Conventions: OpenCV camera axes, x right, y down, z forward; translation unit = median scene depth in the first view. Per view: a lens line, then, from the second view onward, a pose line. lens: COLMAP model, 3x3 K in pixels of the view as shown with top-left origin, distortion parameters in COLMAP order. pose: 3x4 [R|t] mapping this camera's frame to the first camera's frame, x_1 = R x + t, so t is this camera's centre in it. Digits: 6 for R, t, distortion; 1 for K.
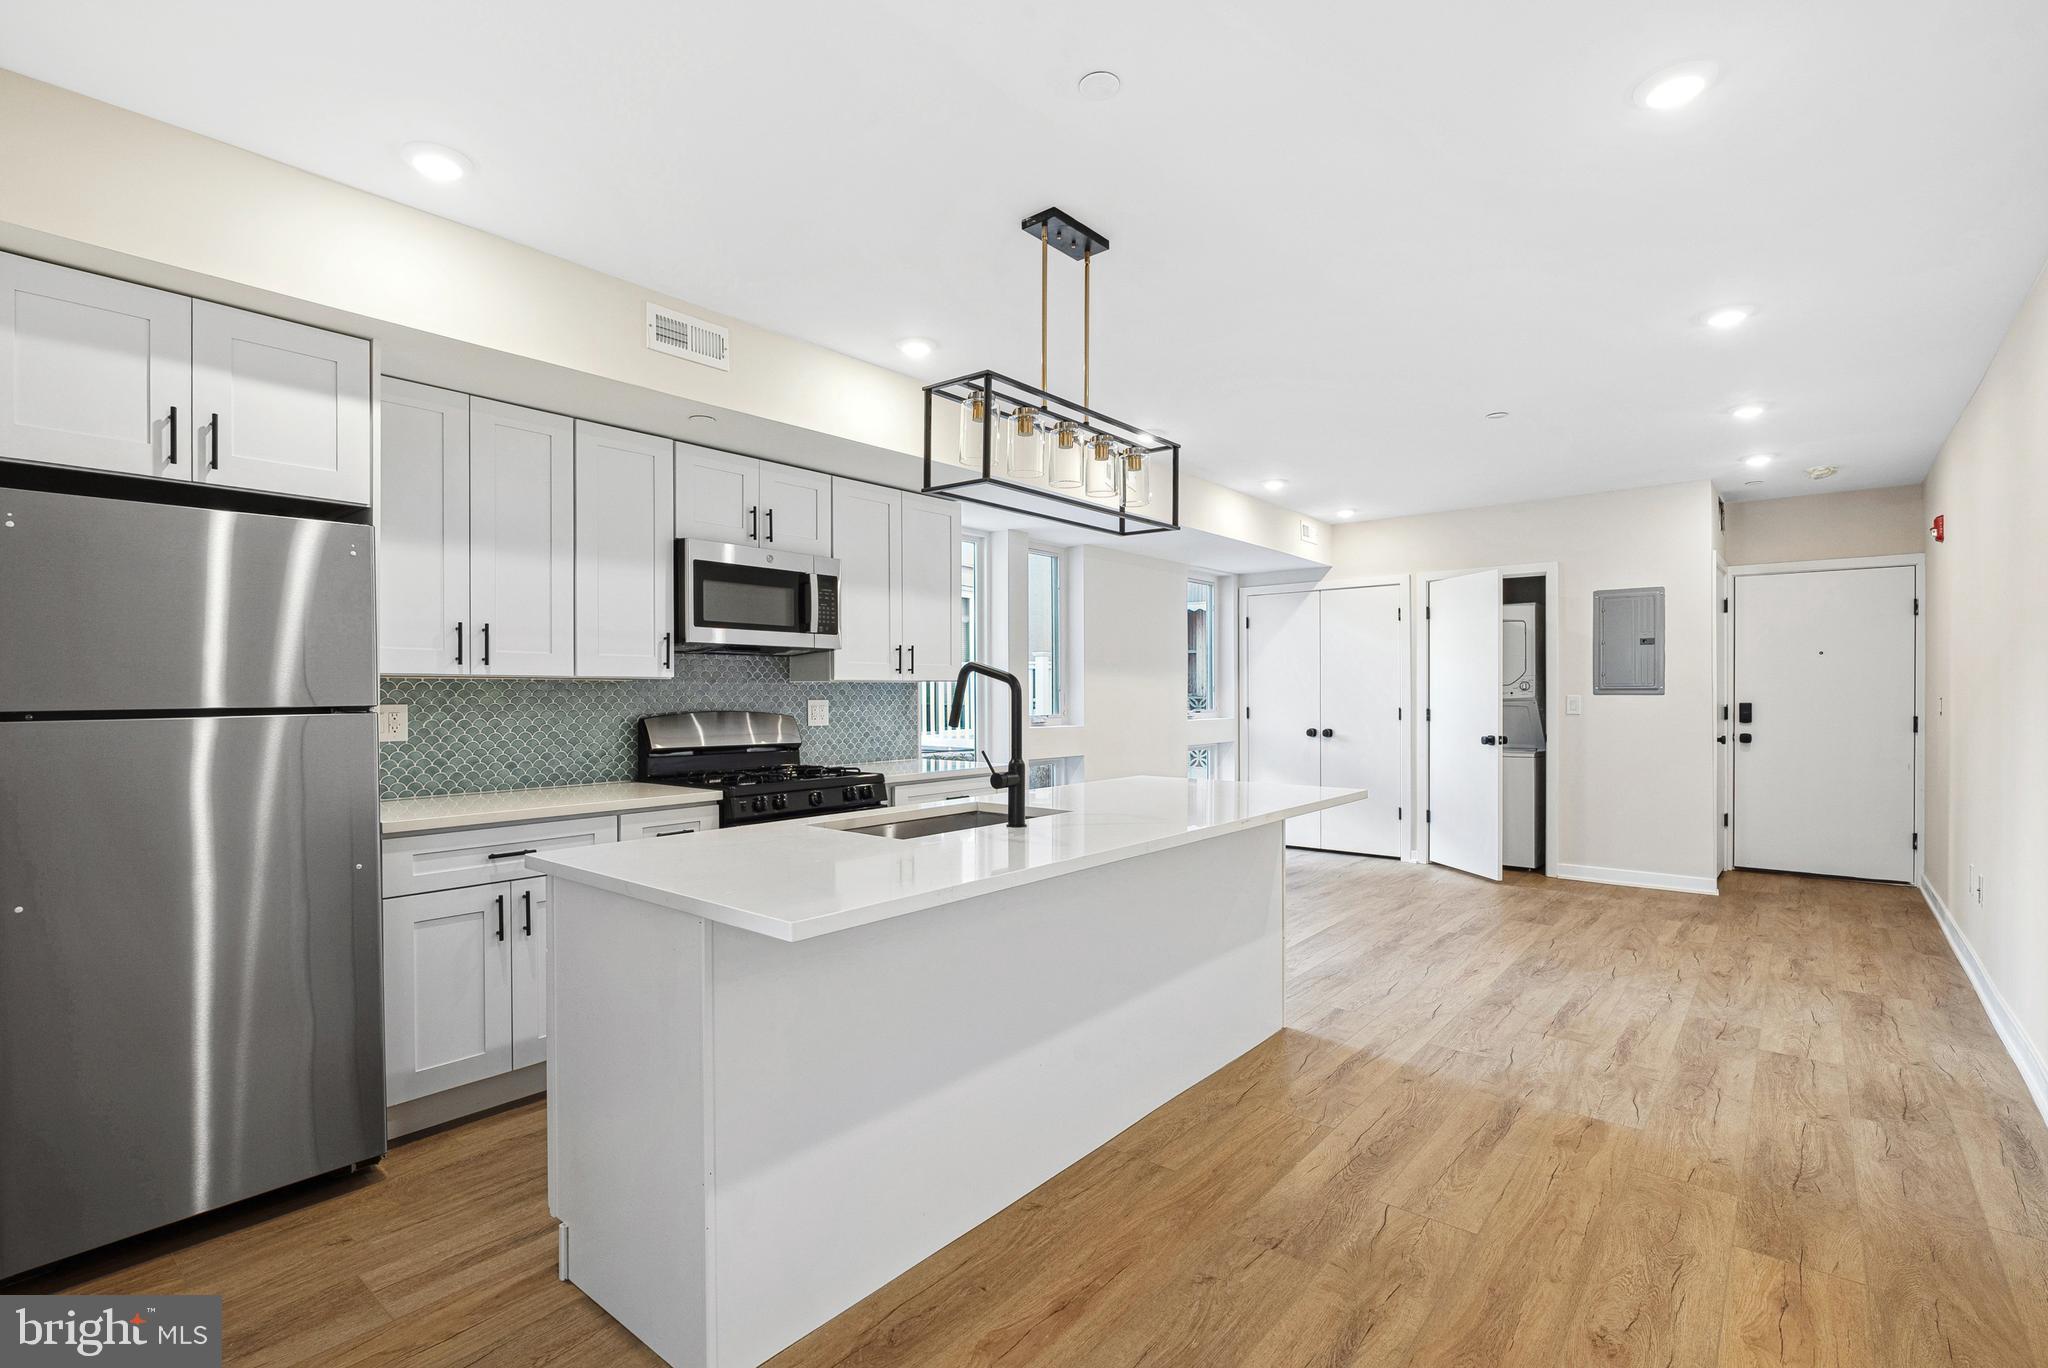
lens RADIAL K [[927.0, 0, 1023.8], [0, 927.0, 696.9], [0, 0, 1]] dist [-0.003403, -0.000219]
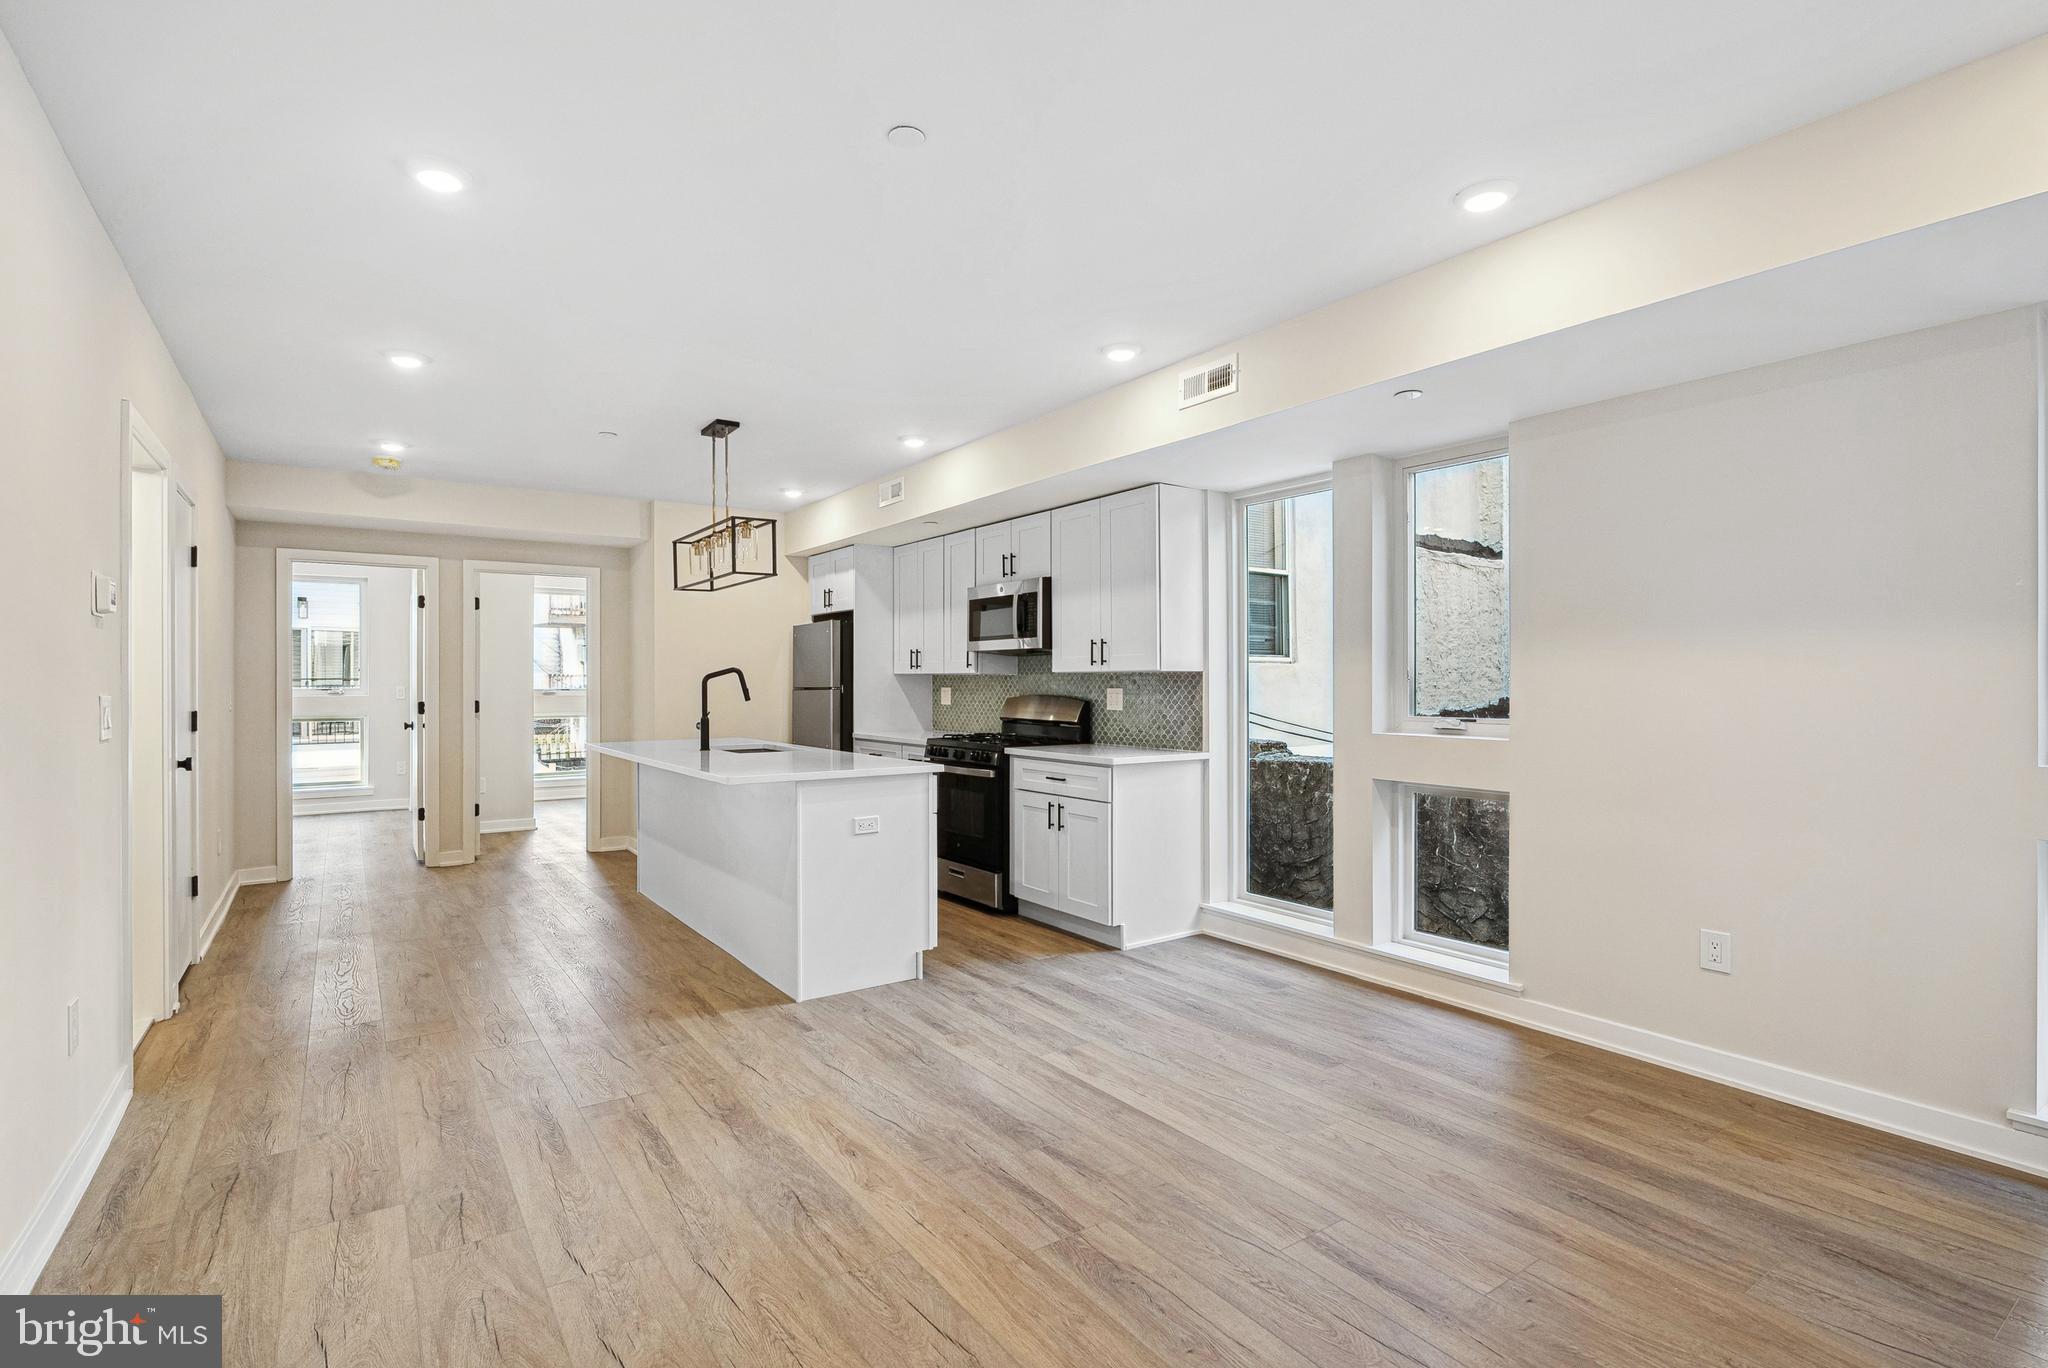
lens RADIAL K [[940.6, 0, 967.2], [0, 940.6, 679.7], [0, 0, 1]] dist [-0.002781, -0.000235]
pose [[-0.279017, -0.000279, -0.960286, 0.751709], [-0.001418, 0.999999, 0.000121, -0.005664], [0.960285, 0.001395, -0.279017, 0.889773]]
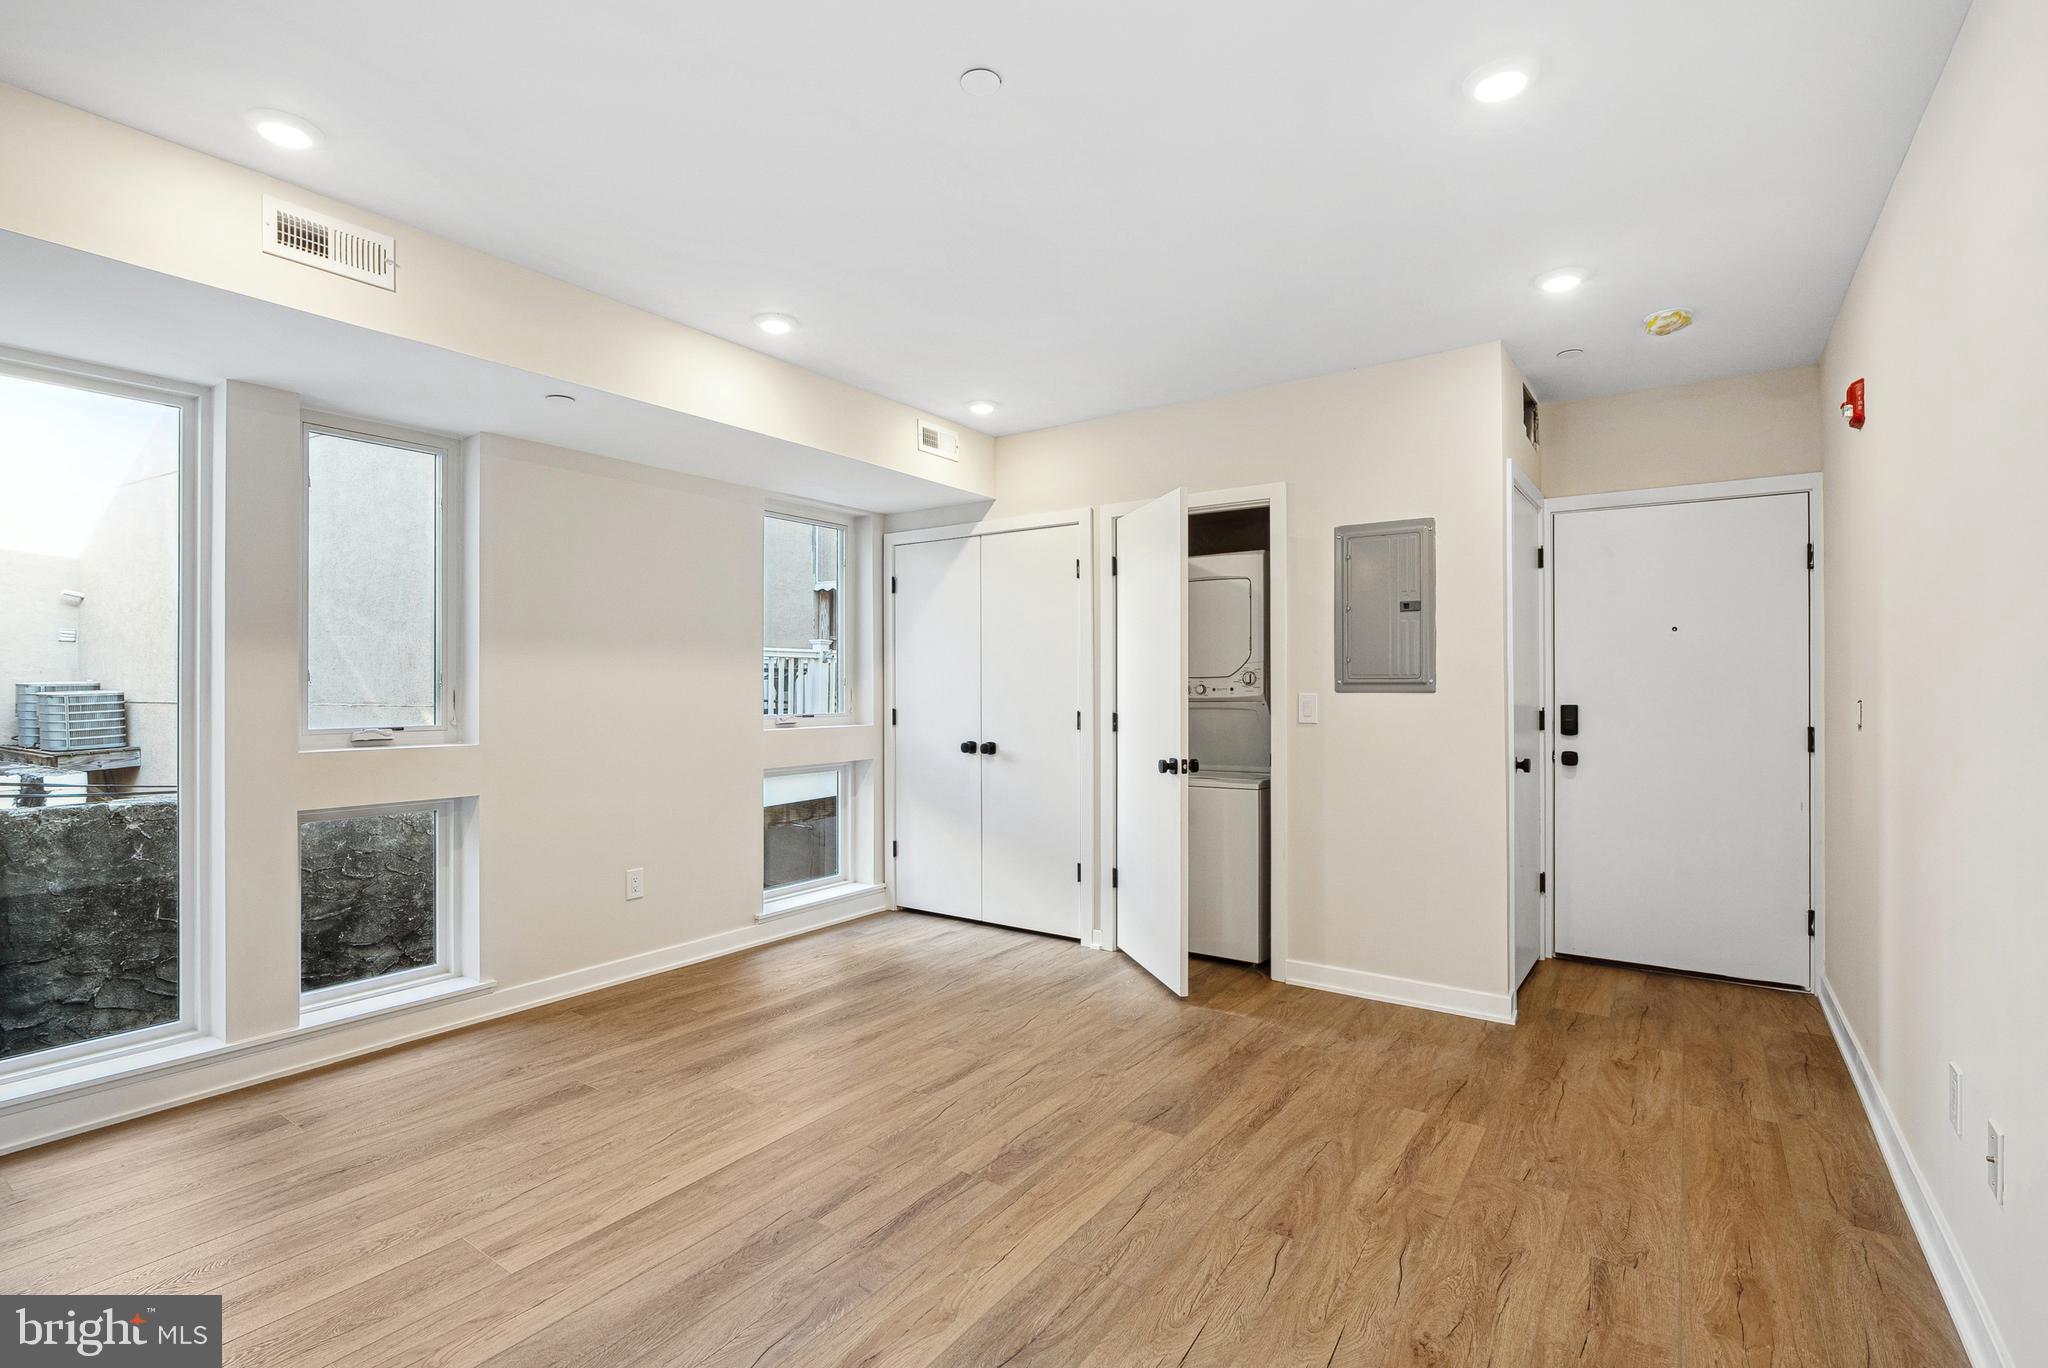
lens RADIAL K [[934.7, 0, 1030.1], [0, 934.7, 680.8], [0, 0, 1]] dist [-0.005035, -0.000544]
pose [[0.995948, 0.002794, 0.089889, 0.374435], [-0.001805, 0.999937, -0.011078, -0.002882], [-0.089914, 0.010871, 0.995890, 0.412664]]
